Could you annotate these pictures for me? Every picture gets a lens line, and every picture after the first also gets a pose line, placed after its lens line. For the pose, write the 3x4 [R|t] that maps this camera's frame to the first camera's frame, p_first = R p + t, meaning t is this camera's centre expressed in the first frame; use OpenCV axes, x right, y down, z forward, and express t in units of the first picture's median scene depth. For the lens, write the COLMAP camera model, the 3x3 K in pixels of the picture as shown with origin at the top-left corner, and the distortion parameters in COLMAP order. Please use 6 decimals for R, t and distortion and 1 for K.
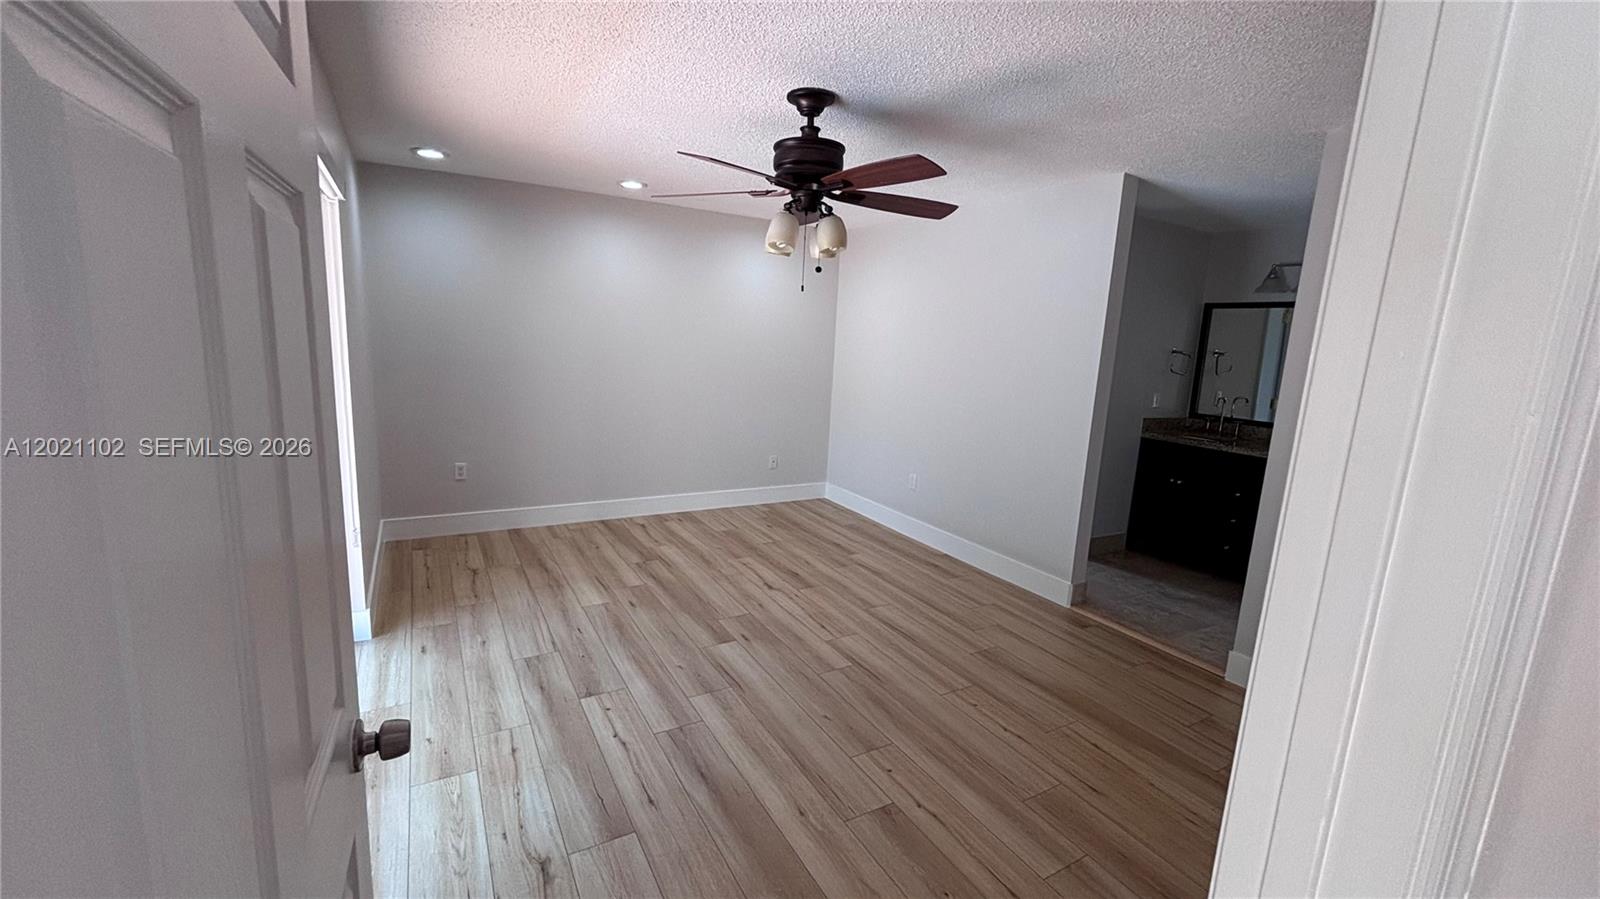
lens RADIAL K [[640.6, 0, 799.4], [0, 640.6, 446.7], [0, 0, 1]] dist [0.003817, -0.001263]
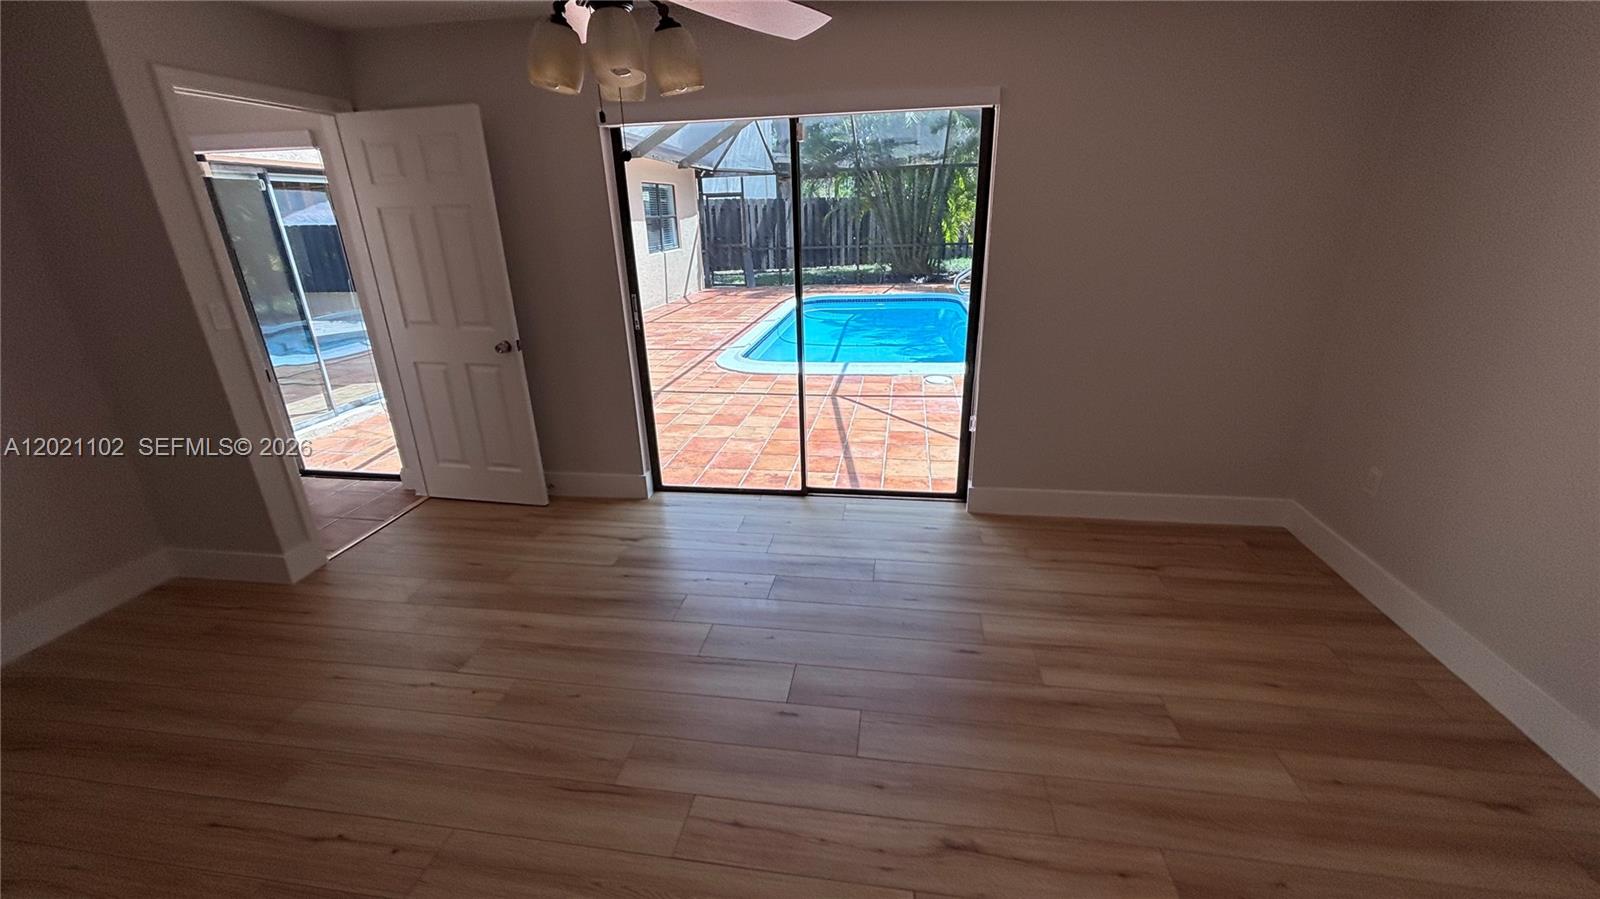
lens RADIAL K [[640.6, 0, 799.7], [0, 640.6, 450.2], [0, 0, 1]] dist [0.003817, -0.001263]
pose [[-0.631001, 0.245888, -0.735783, 0.321744], [-0.138055, 0.897711, 0.418396, -0.222113], [0.763400, 0.365587, -0.532511, 1.238766]]
